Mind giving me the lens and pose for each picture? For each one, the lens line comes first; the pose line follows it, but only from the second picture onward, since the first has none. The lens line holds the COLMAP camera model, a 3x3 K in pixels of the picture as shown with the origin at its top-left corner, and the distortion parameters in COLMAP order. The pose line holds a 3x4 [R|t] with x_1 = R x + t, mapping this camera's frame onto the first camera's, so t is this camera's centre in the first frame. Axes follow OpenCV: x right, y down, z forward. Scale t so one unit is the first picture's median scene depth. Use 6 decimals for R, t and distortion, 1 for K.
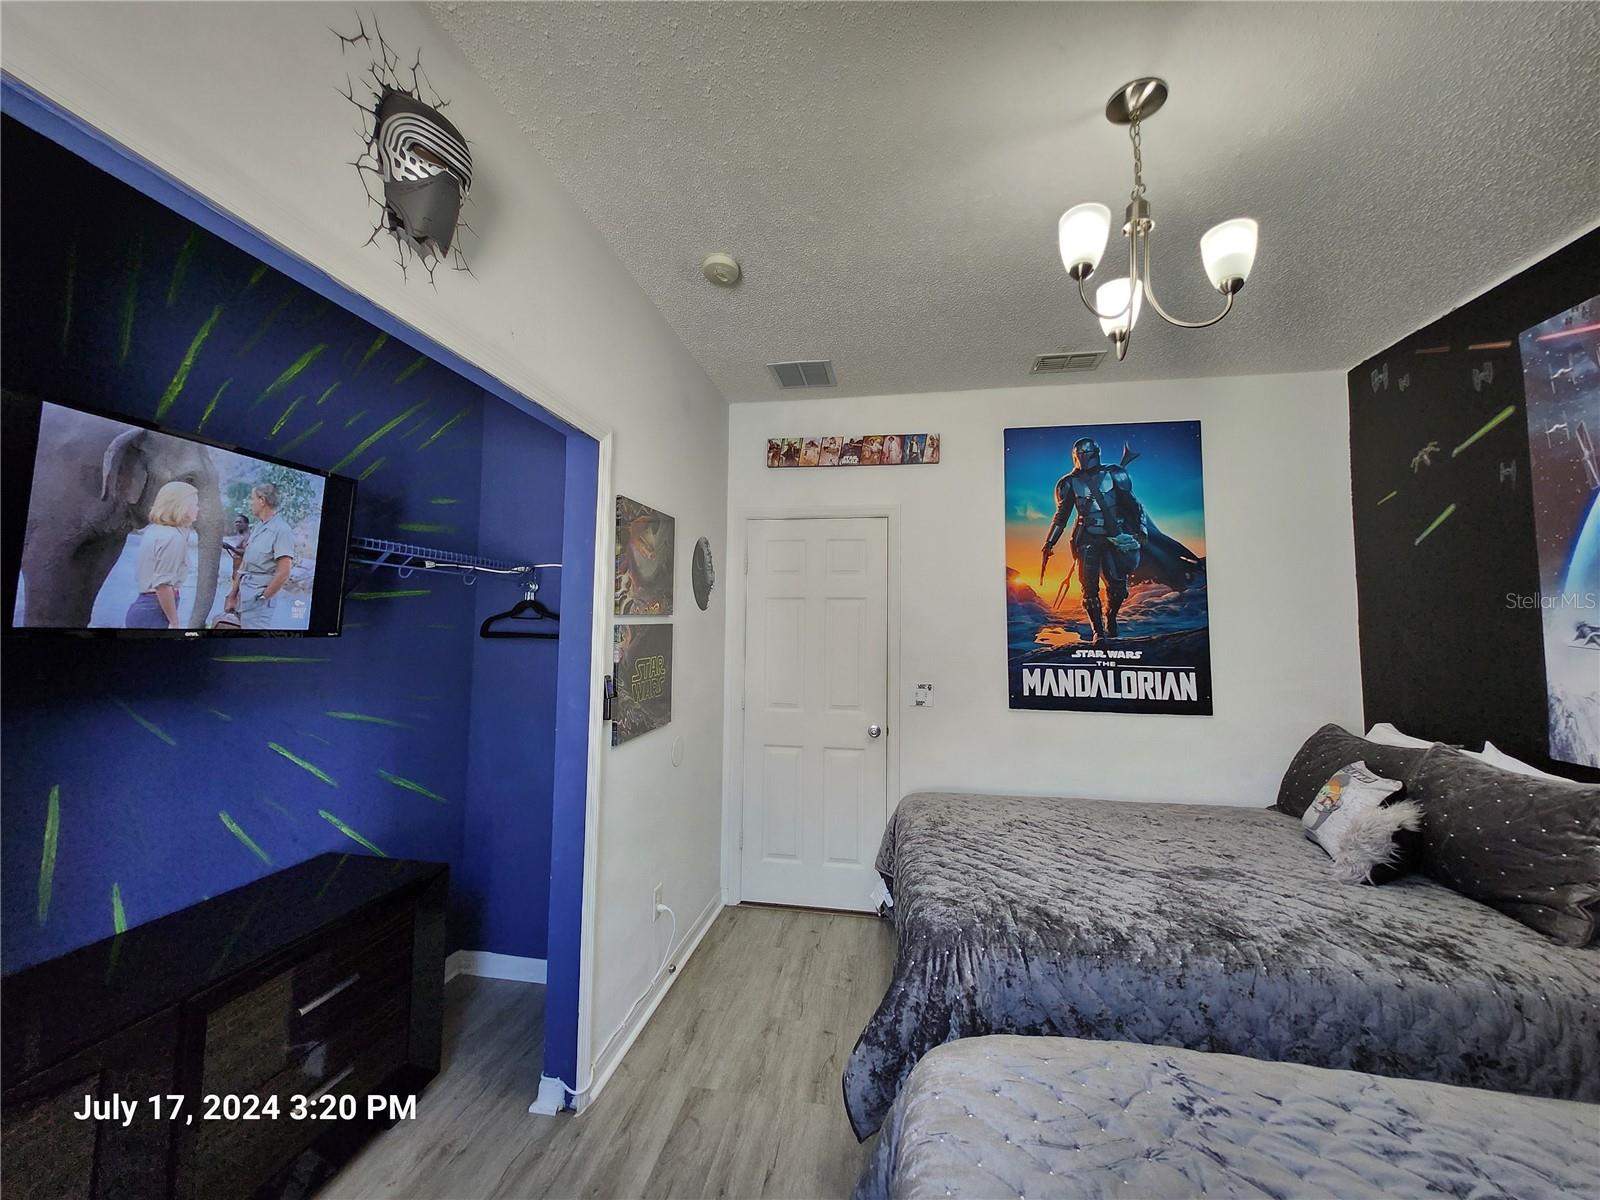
lens RADIAL K [[631.8, 0, 796.6], [0, 631.8, 592.9], [0, 0, 1]] dist [-0.006469, 0.001515]
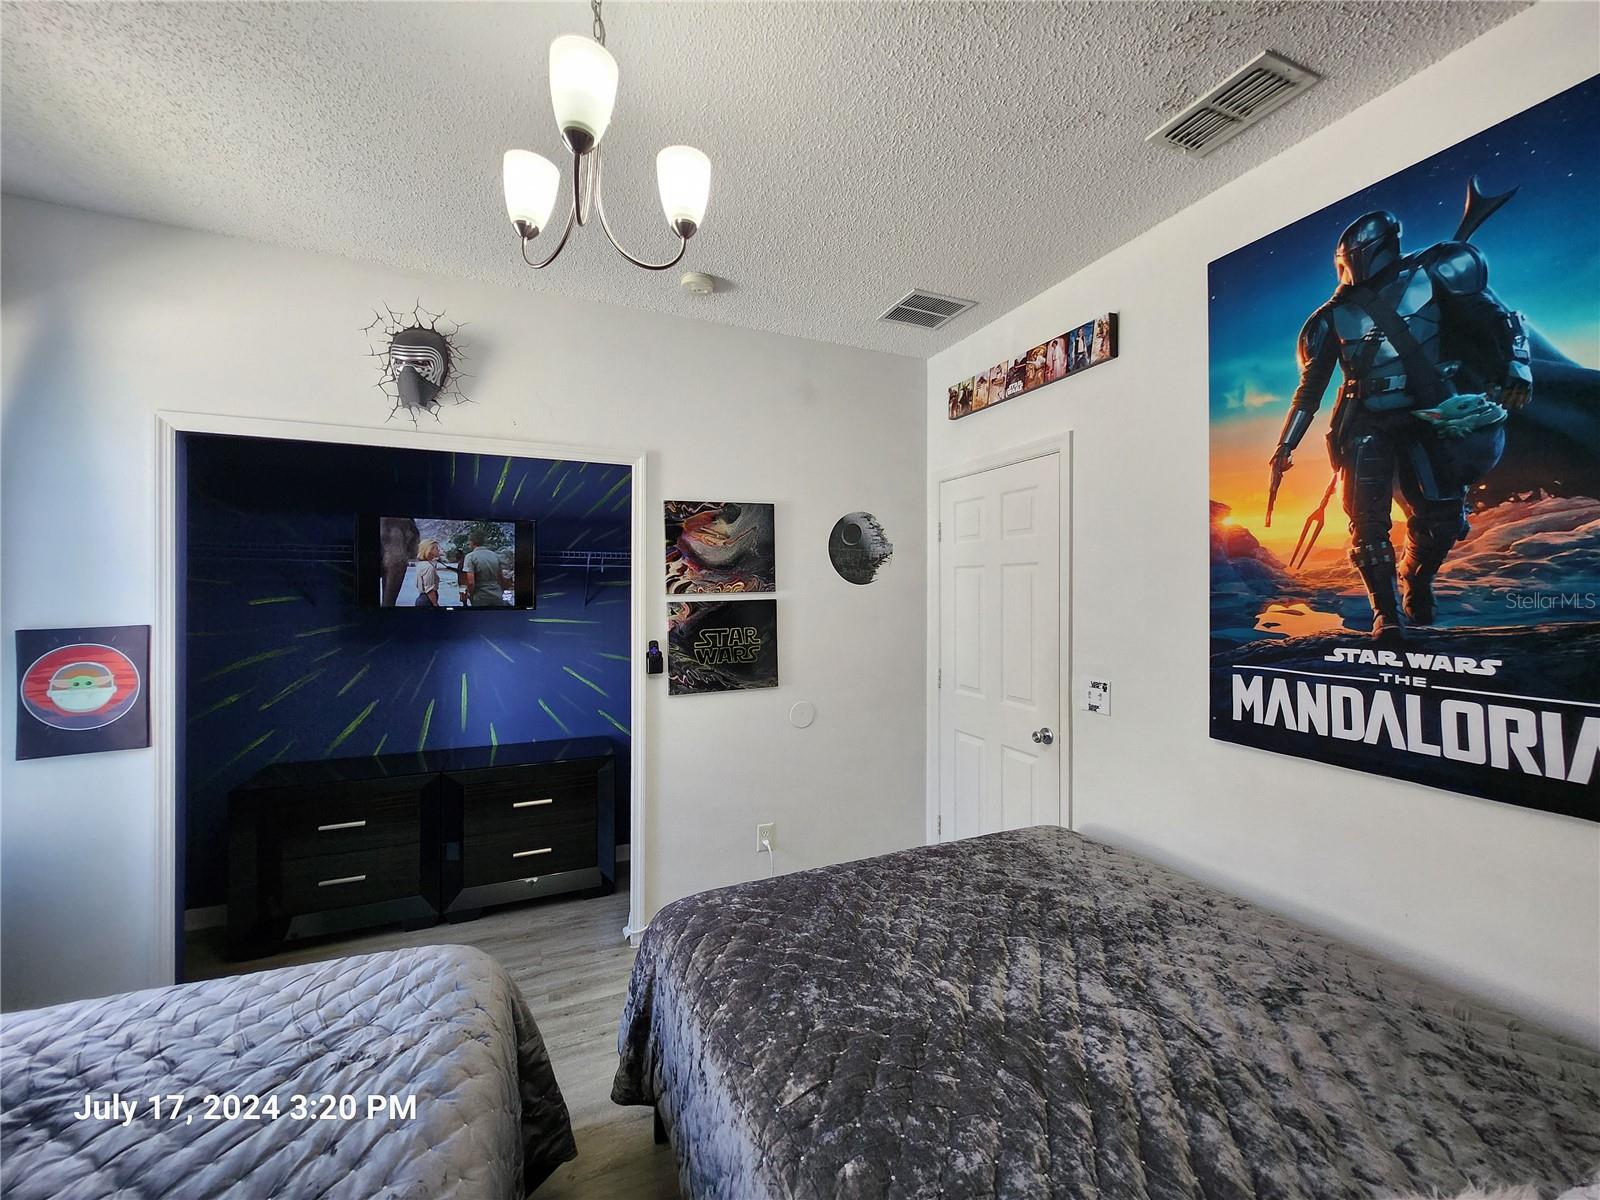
lens RADIAL K [[631.8, 0, 798.0], [0, 631.8, 592.4], [0, 0, 1]] dist [-0.006469, 0.001515]
pose [[0.538671, -0.008252, -0.842476, 0.637084], [0.055536, 0.998125, 0.025732, 0.008579], [0.840684, -0.060649, 0.538119, 0.358530]]
